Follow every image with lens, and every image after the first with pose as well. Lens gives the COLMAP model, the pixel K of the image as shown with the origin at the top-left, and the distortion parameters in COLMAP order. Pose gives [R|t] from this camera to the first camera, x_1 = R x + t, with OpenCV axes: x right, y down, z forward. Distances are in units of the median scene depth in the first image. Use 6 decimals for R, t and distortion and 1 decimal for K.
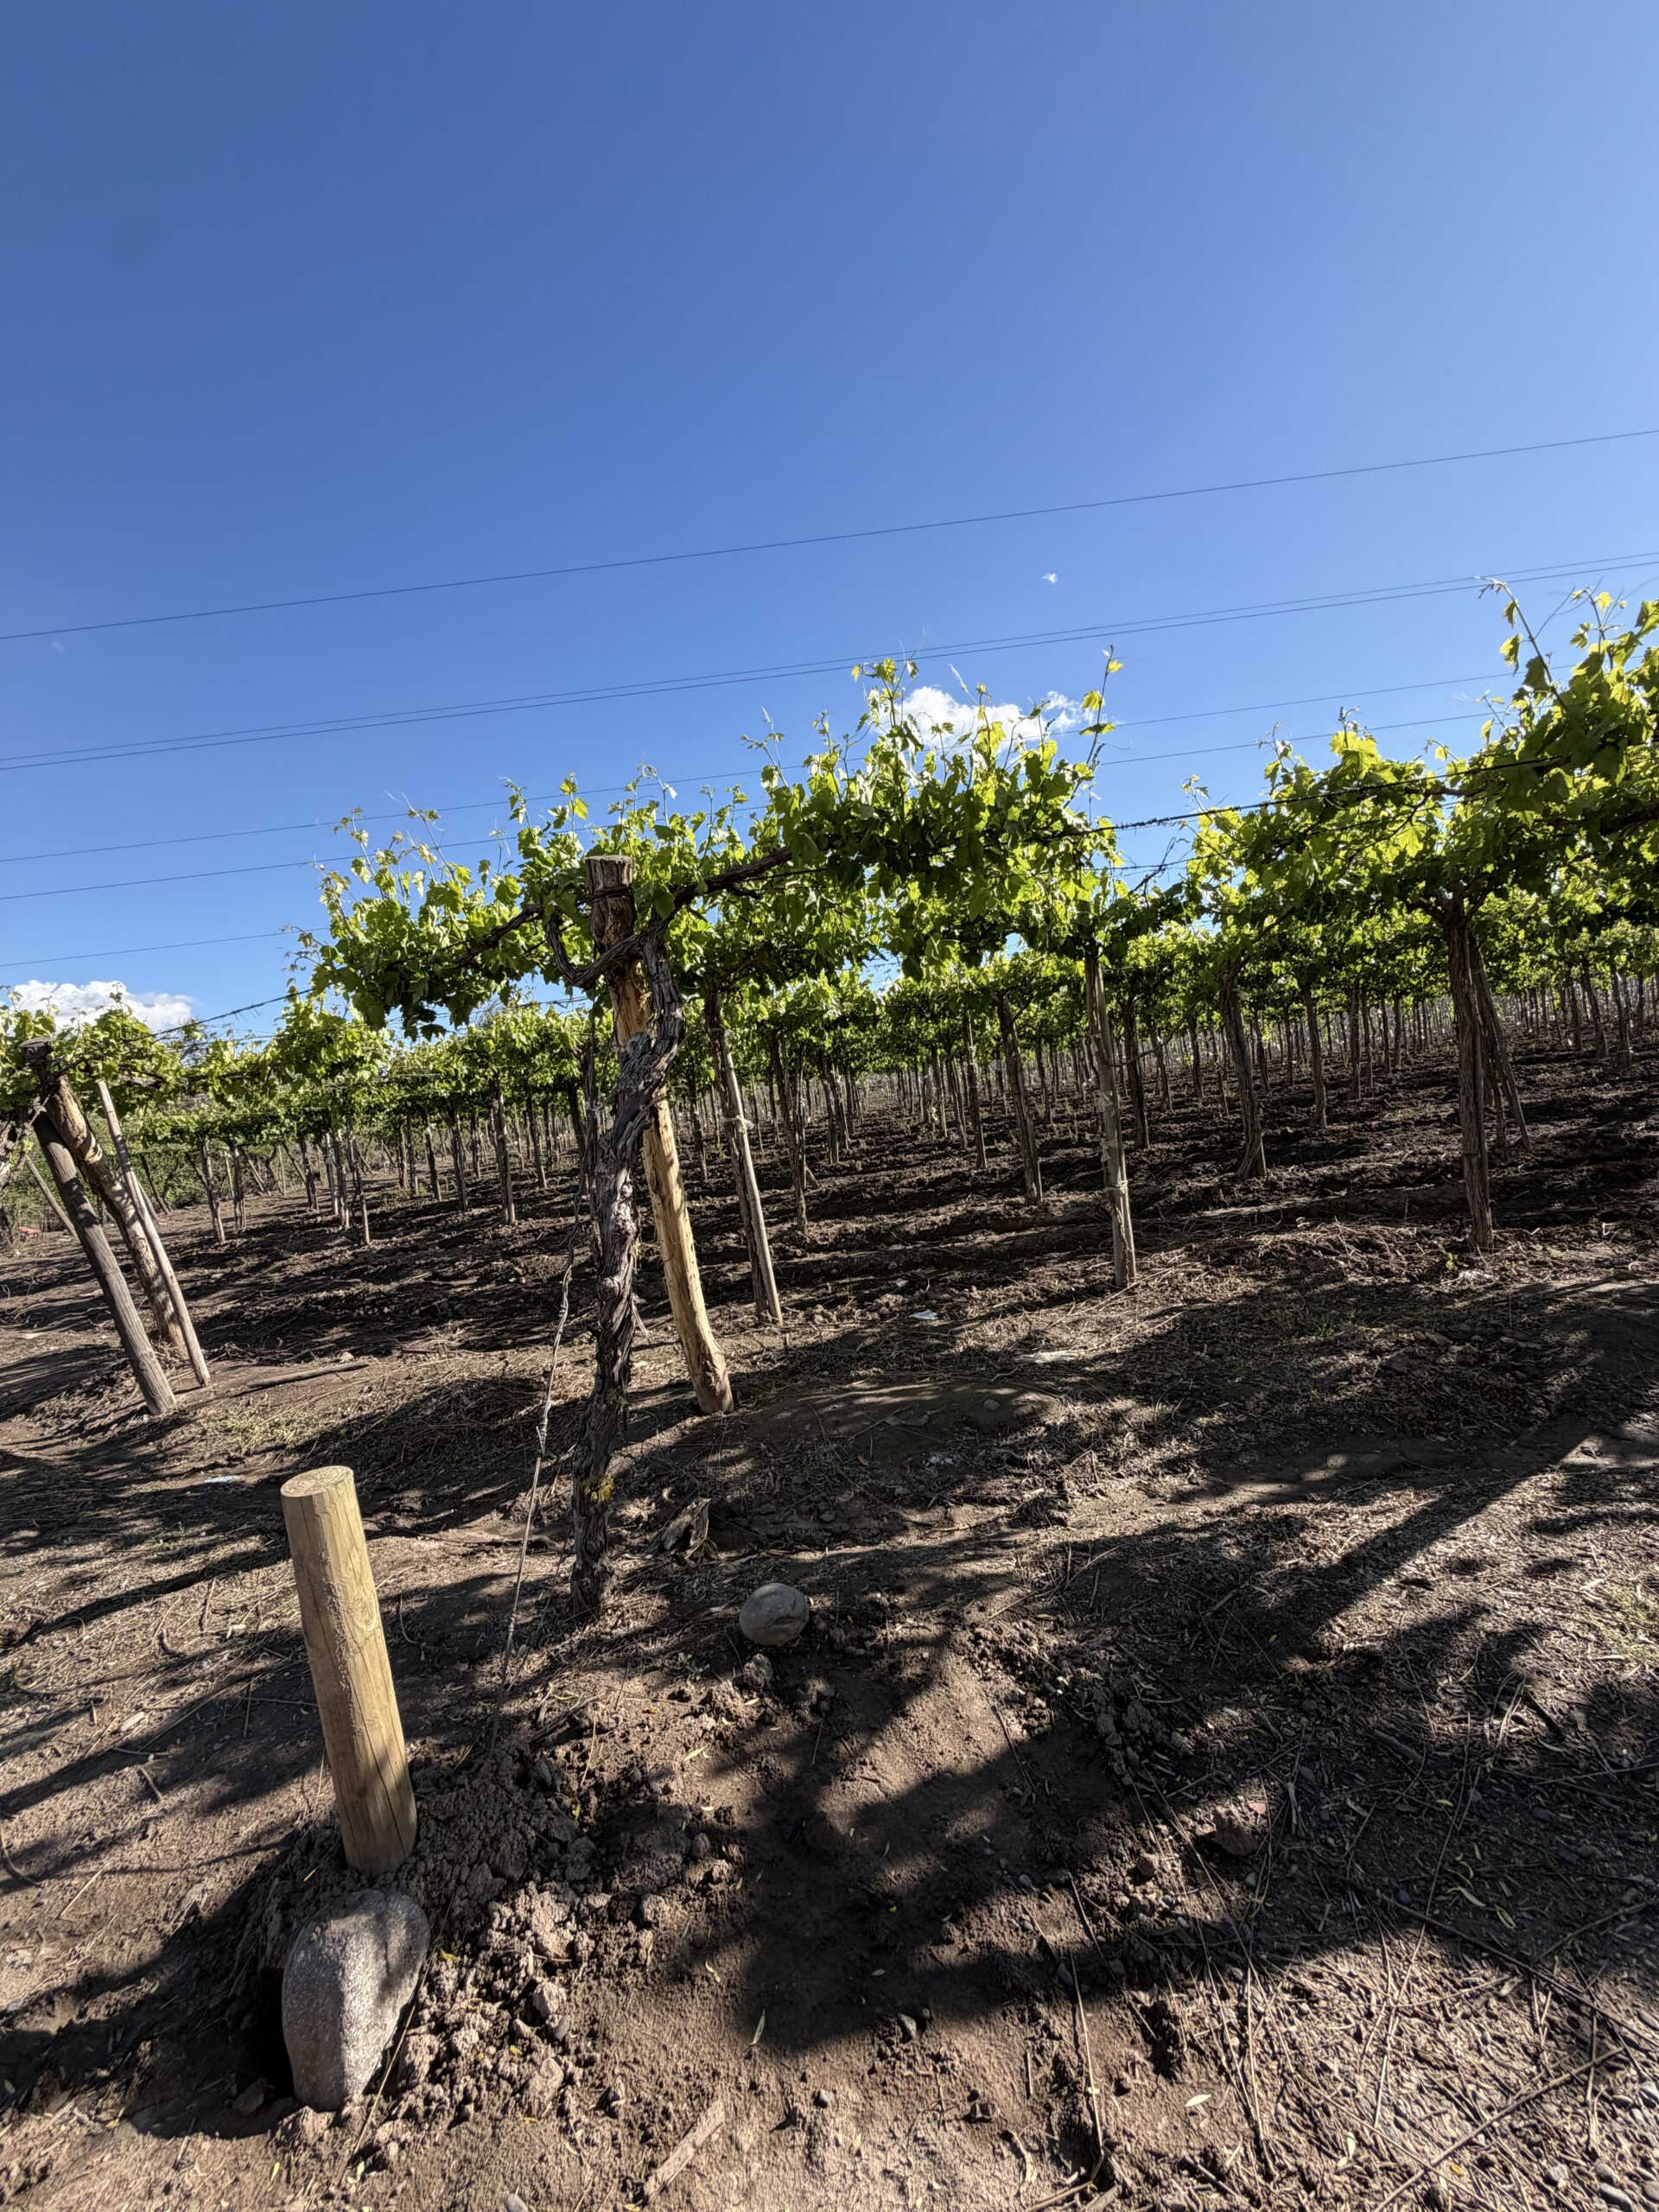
lens RADIAL K [[882.8, 0, 829.5], [0, 882.8, 1106.0], [0, 0, 1]] dist [-0.001238, 0.000217]
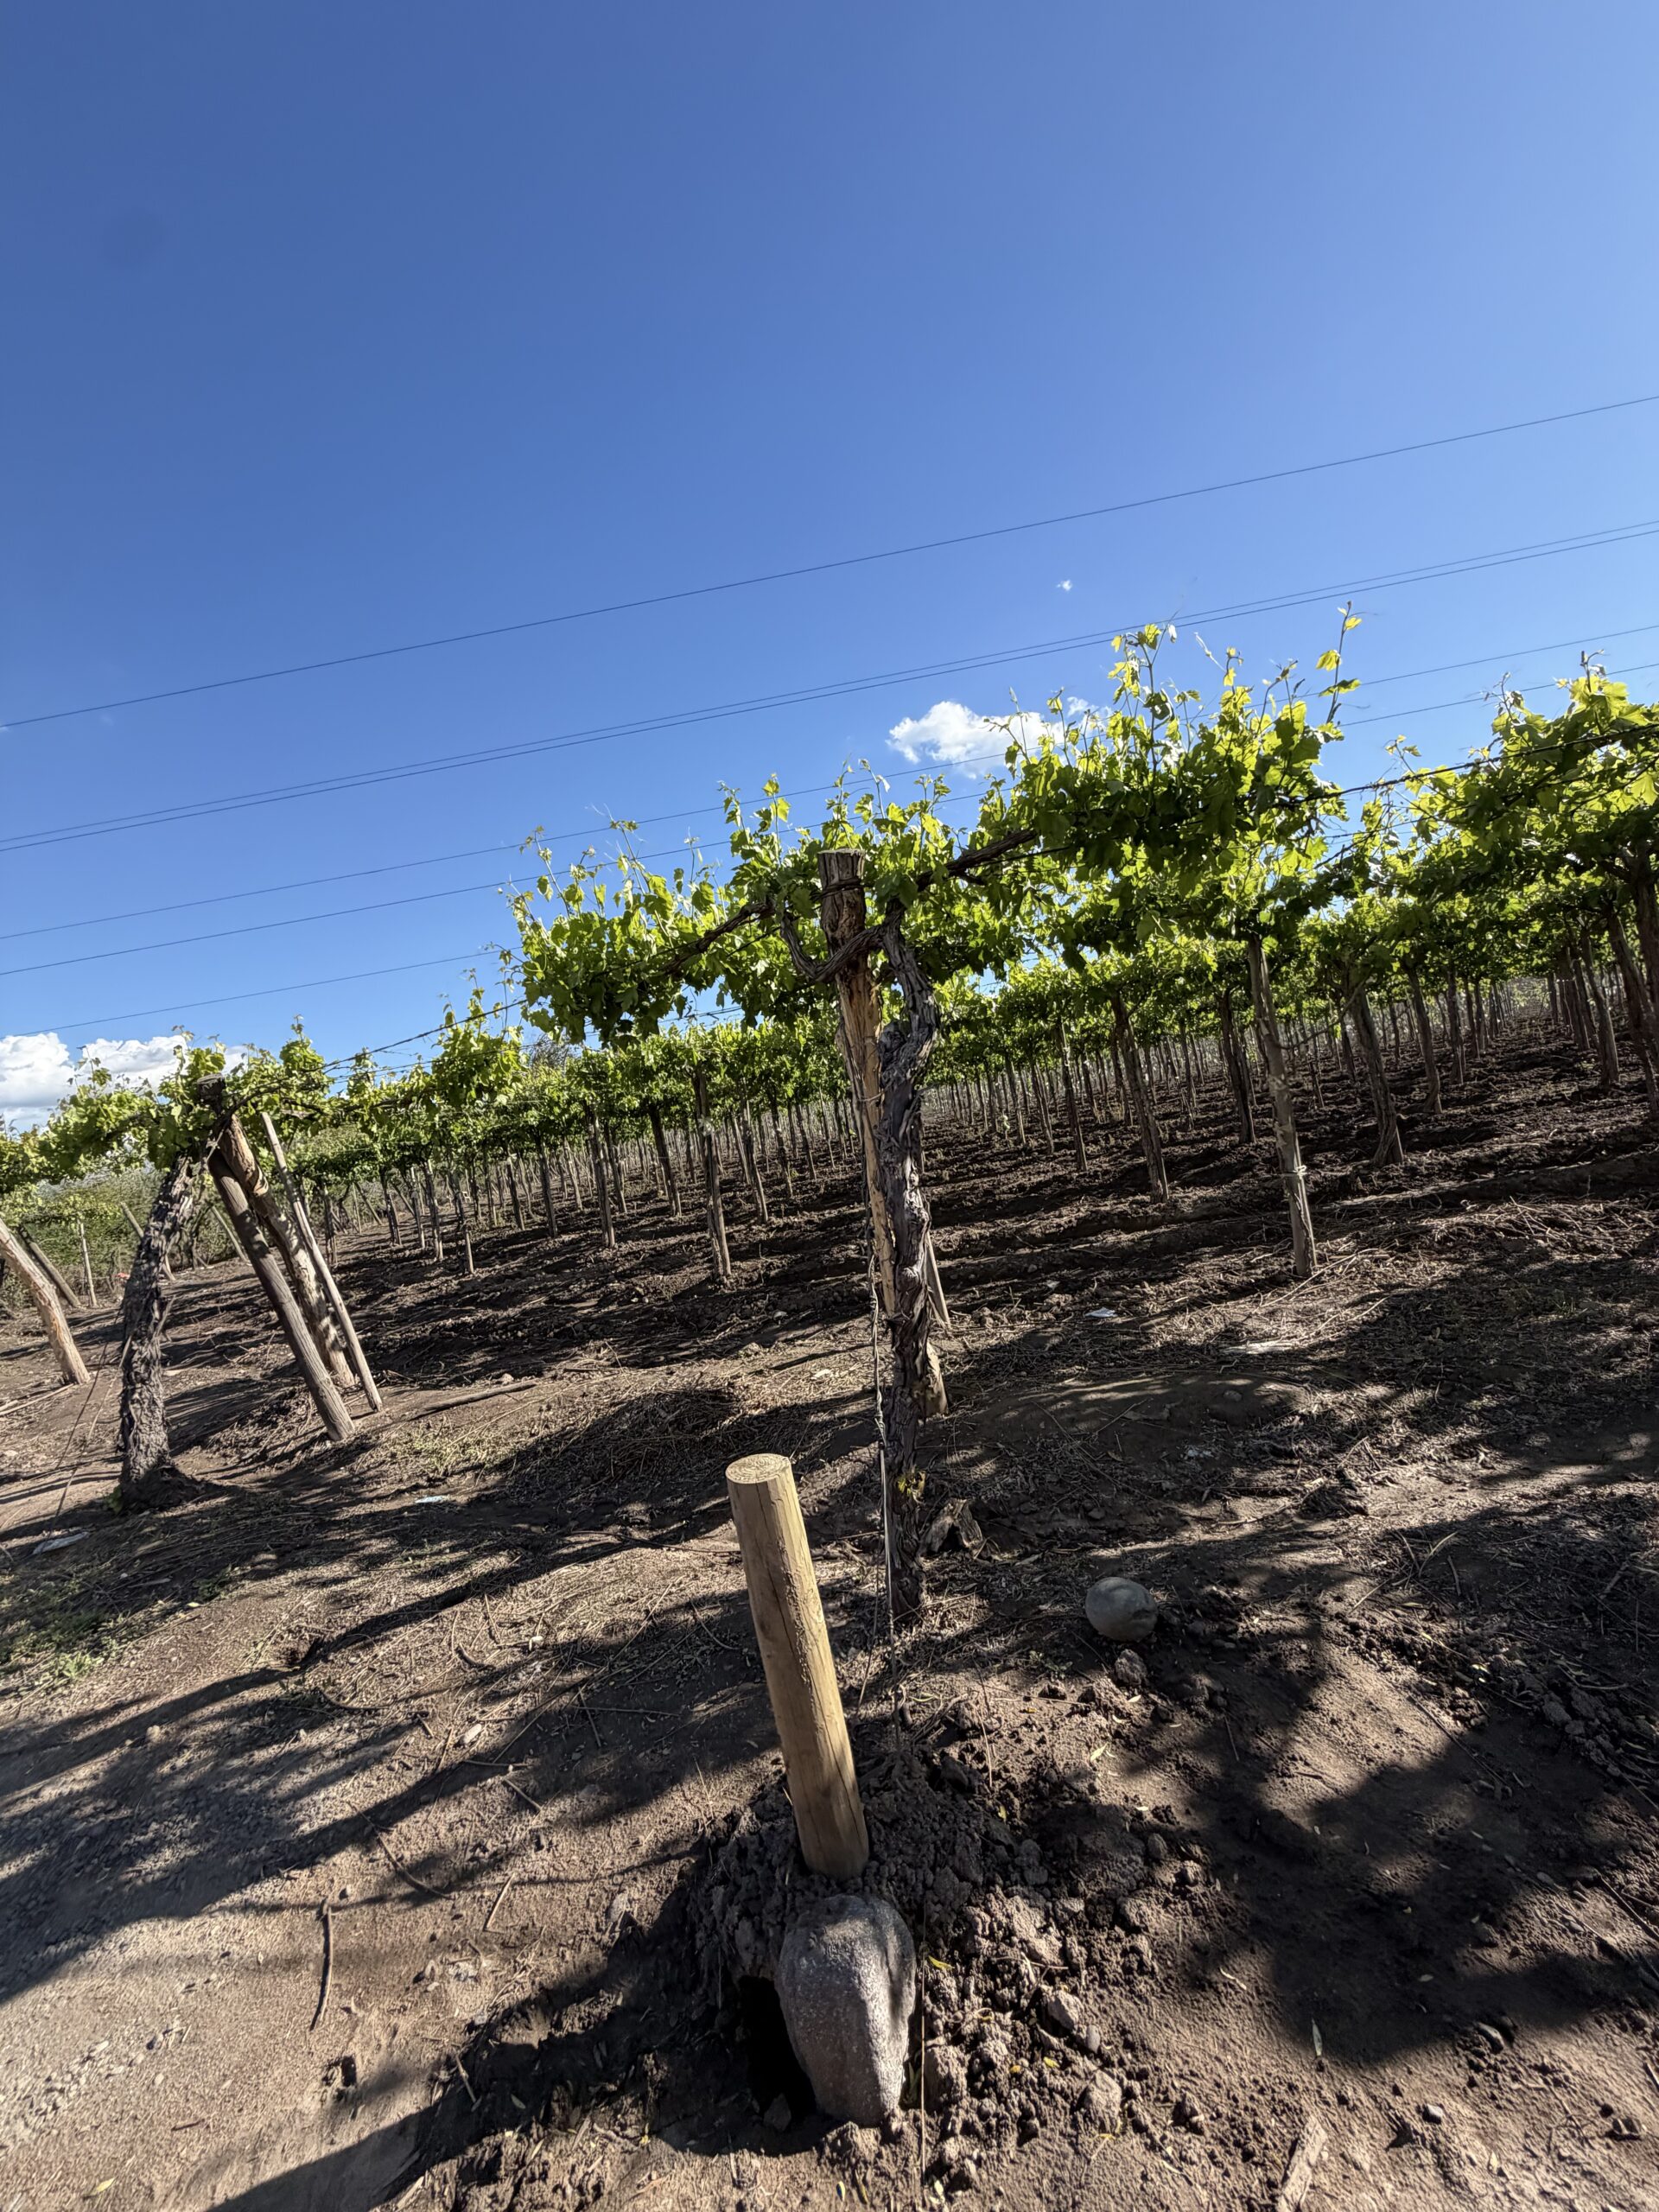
lens RADIAL K [[883.9, 0, 822.3], [0, 883.9, 1105.6], [0, 0, 1]] dist [-0.000900, 0.000391]
pose [[0.997827, -0.048063, -0.045067, -0.233708], [0.047031, 0.998612, -0.023700, 0.027119], [0.046143, 0.021529, 0.998703, 0.010175]]
